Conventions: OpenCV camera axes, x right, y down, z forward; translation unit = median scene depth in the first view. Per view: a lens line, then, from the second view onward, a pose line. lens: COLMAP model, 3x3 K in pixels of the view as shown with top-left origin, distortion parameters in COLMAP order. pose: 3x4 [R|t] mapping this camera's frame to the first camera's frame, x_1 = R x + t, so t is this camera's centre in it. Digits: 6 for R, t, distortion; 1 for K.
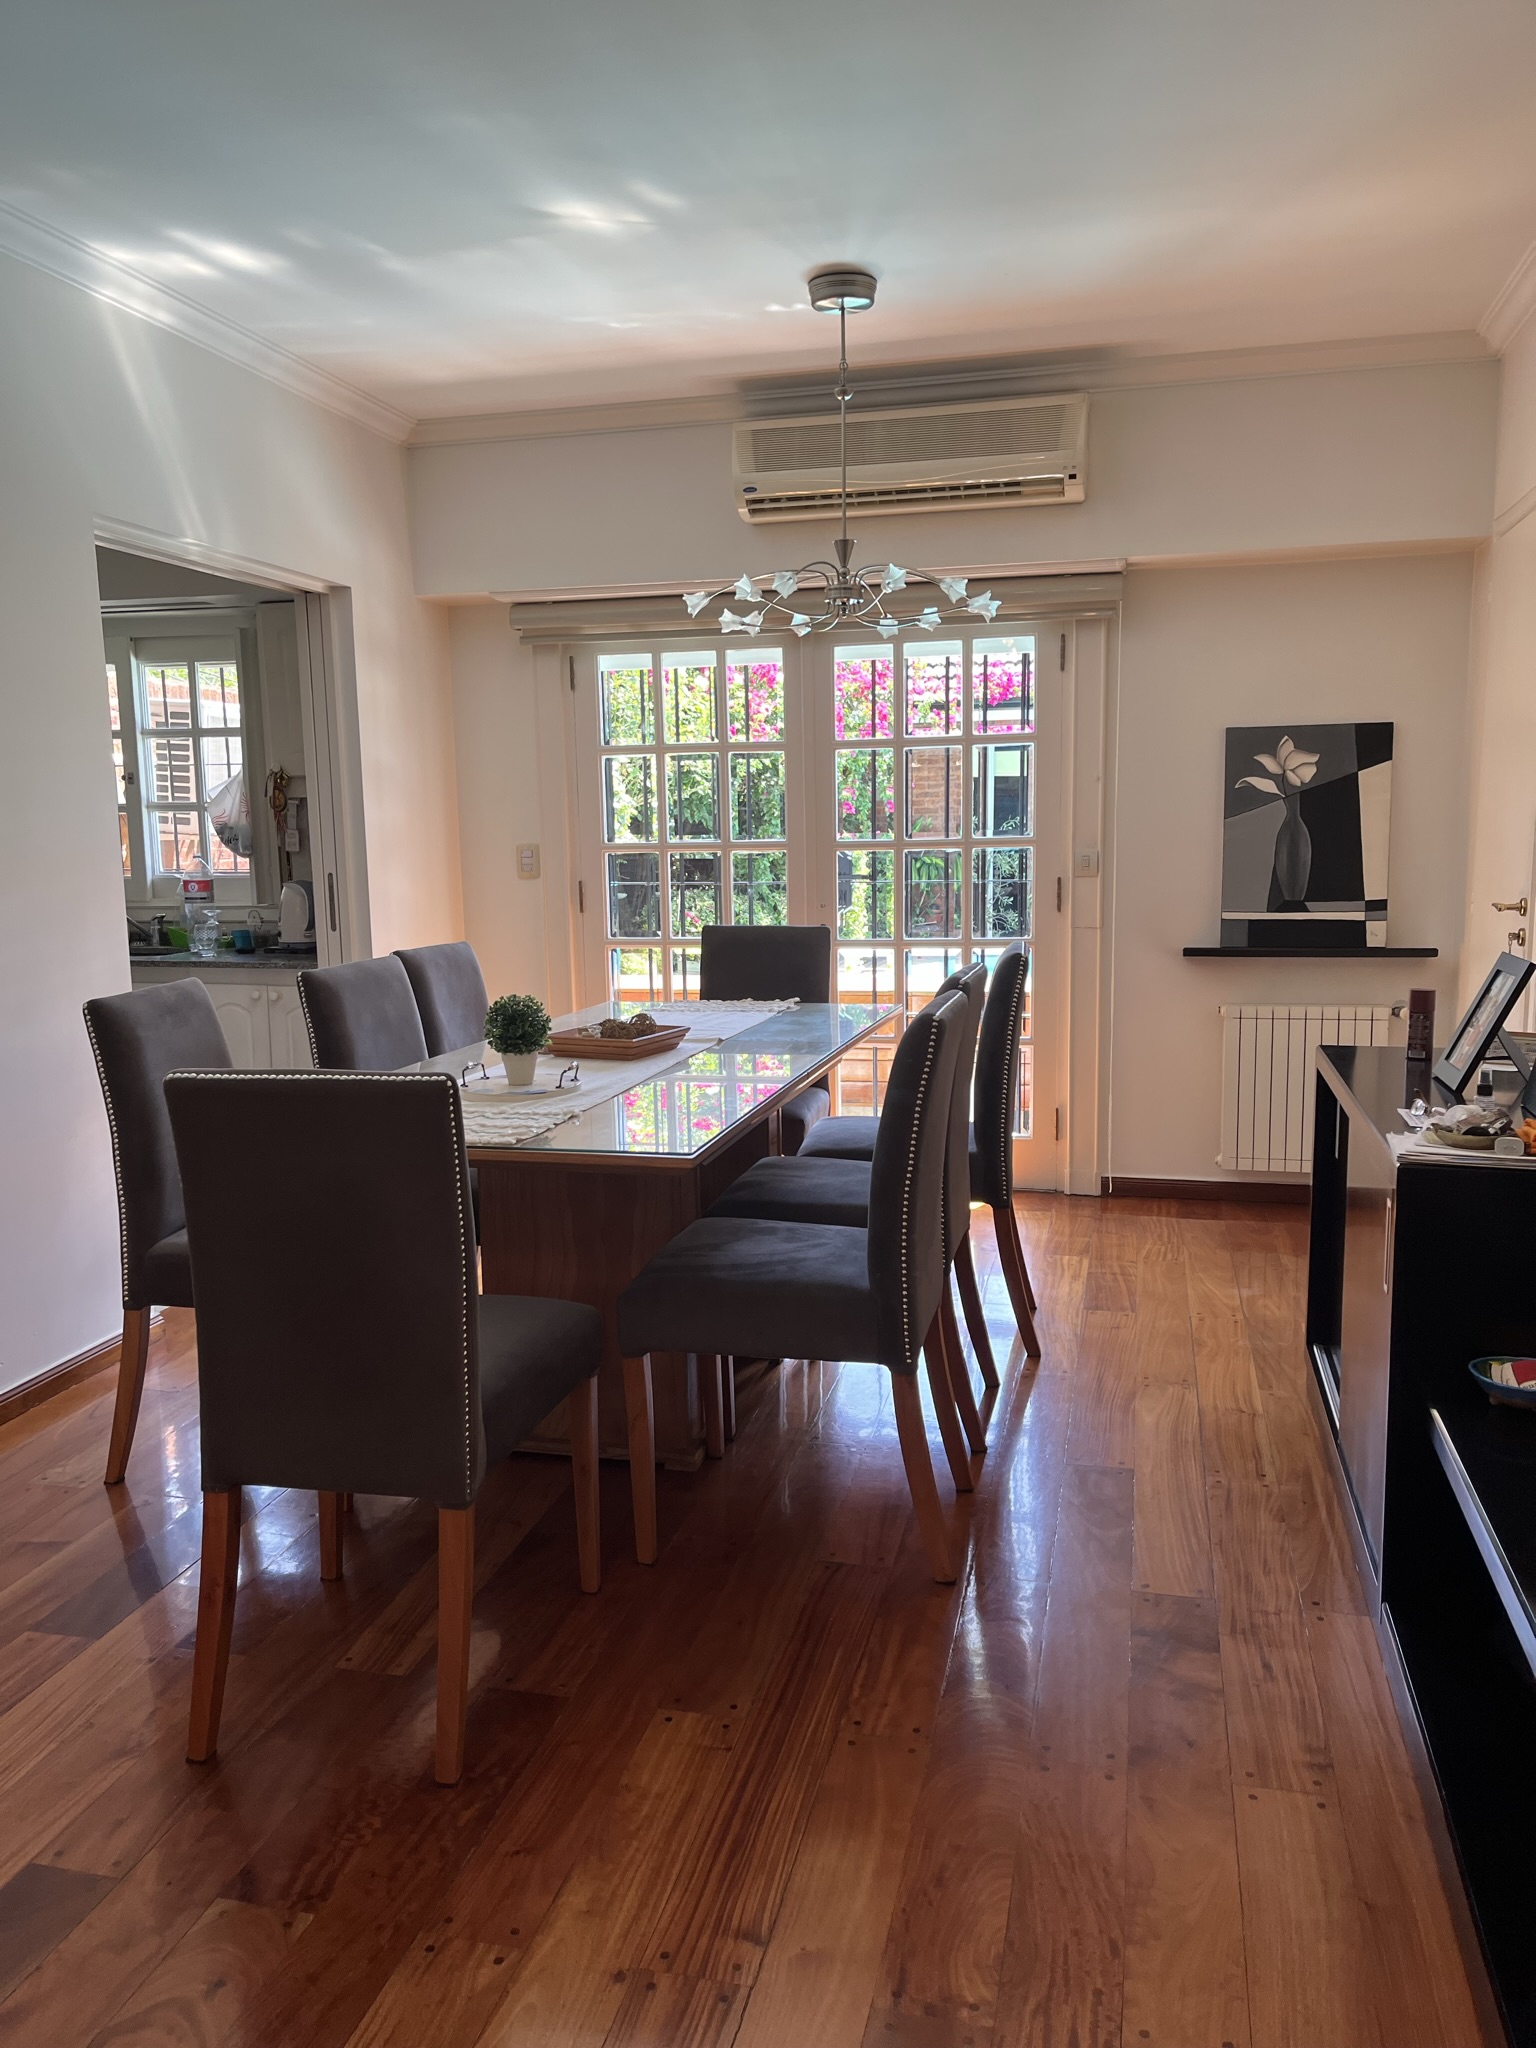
lens RADIAL K [[1565.6, 0, 777.8], [0, 1565.6, 1027.0], [0, 0, 1]] dist [0.060492, -0.072884]
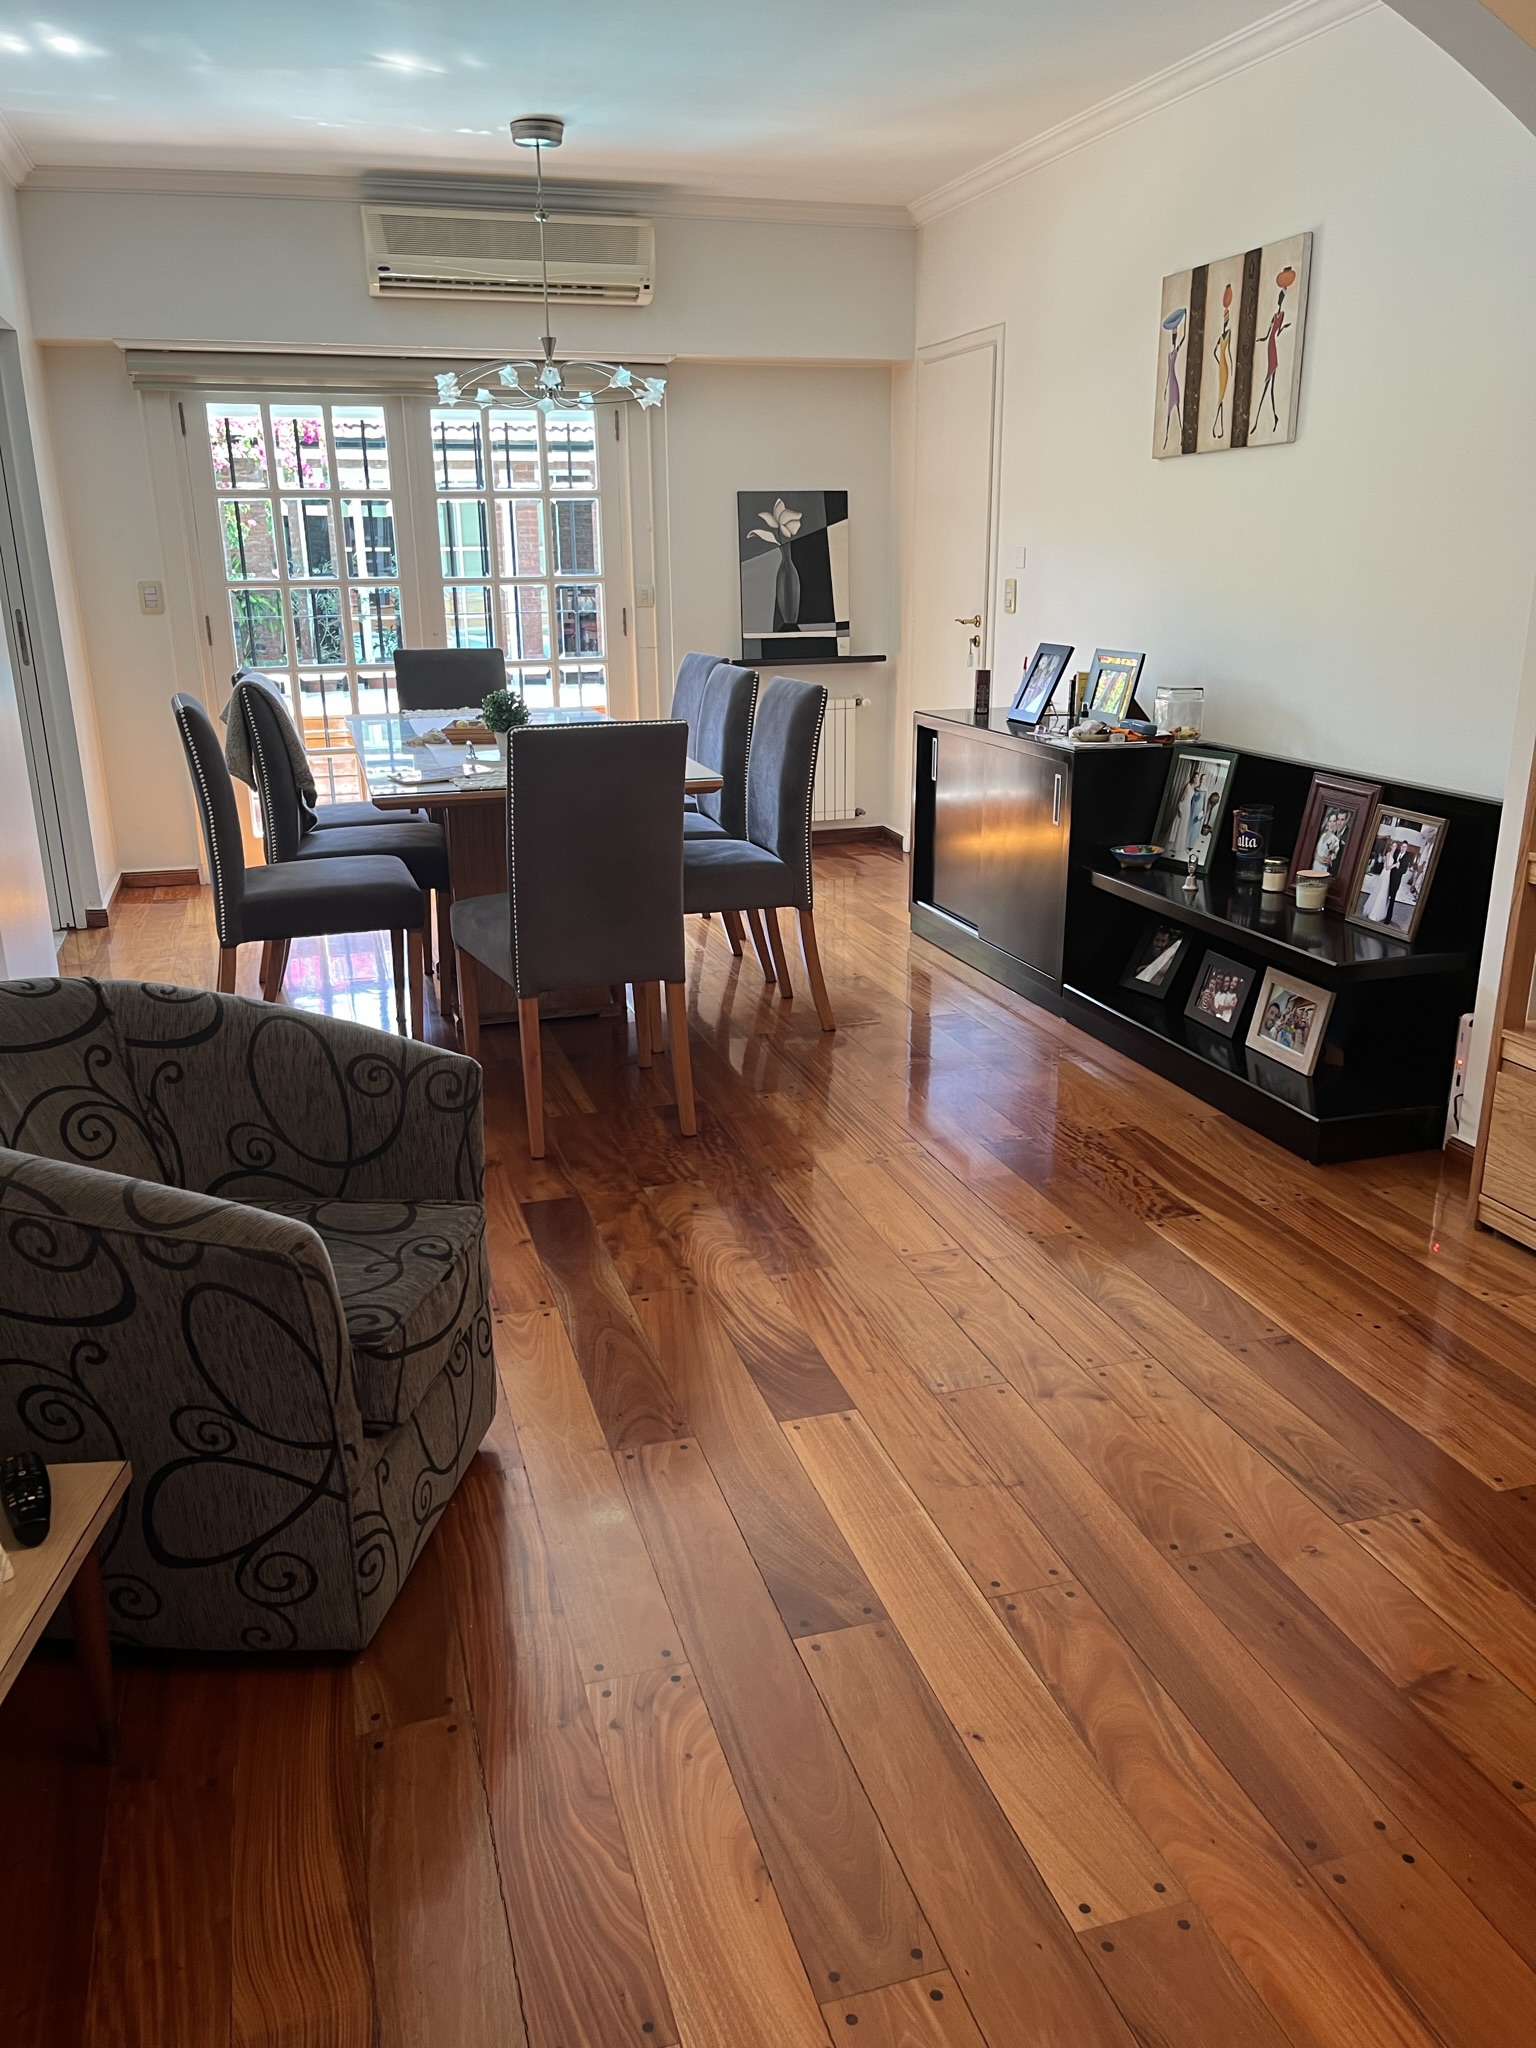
lens RADIAL K [[1565.6, 0, 770.5], [0, 1565.6, 1025.4], [0, 0, 1]] dist [0.060492, -0.072884]
pose [[0.858024, -0.144609, 0.492832, -0.425823], [0.063252, 0.981992, 0.178017, 0.020594], [-0.509700, -0.121571, 0.851720, -0.217834]]
